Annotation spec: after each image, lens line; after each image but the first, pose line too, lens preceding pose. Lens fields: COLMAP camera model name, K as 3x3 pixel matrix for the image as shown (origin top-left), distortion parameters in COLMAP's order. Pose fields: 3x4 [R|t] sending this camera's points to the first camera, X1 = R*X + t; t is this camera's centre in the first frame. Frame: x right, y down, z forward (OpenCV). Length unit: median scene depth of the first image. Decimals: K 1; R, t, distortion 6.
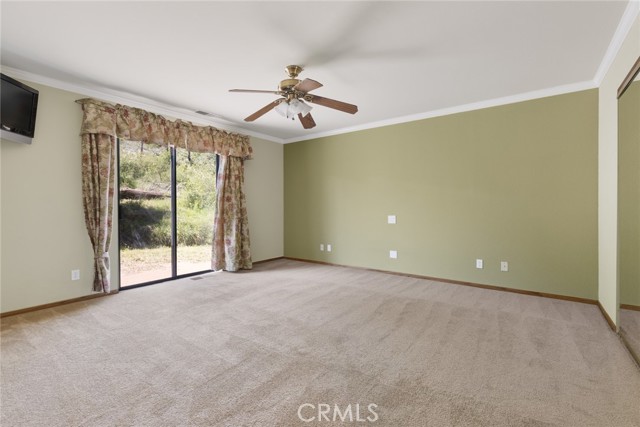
lens RADIAL K [[290.1, 0, 319.9], [0, 290.1, 208.8], [0, 0, 1]] dist [0.008502, -0.001048]
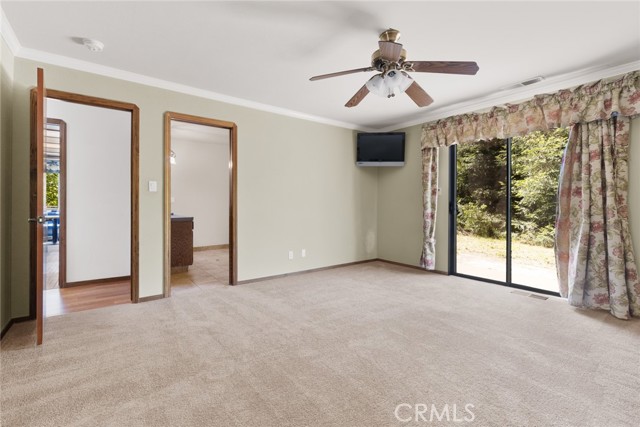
lens RADIAL K [[290.1, 0, 319.9], [0, 290.1, 209.1], [0, 0, 1]] dist [0.008502, -0.001048]
pose [[-0.272584, 0.010661, -0.962073, 0.542244], [-0.020406, 0.999650, 0.016859, 0.006693], [0.961916, 0.024228, -0.272271, 0.736122]]
